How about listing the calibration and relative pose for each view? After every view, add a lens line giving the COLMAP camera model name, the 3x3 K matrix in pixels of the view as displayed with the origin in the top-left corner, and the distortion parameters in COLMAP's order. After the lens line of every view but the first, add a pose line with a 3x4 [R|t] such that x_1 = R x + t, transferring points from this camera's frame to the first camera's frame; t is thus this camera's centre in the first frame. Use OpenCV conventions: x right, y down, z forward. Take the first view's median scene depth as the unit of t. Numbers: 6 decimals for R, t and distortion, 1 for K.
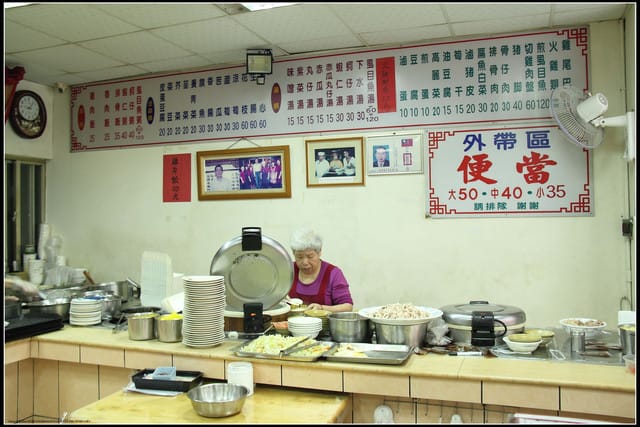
lens RADIAL K [[576.8, 0, 319.9], [0, 576.8, 212.8], [0, 0, 1]] dist [-0.008963, -0.002103]
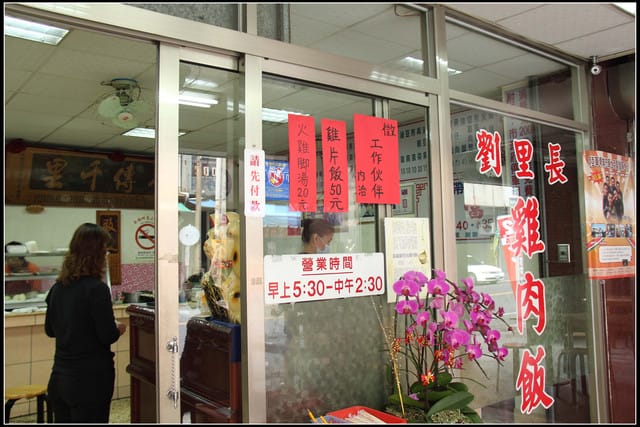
lens RADIAL K [[576.8, 0, 320.1], [0, 576.8, 212.9], [0, 0, 1]] dist [-0.008963, -0.002103]
pose [[0.840846, -0.041892, -0.539650, 0.751412], [0.019042, 0.998673, -0.047855, -0.004933], [0.540939, 0.029963, 0.840528, -0.319016]]
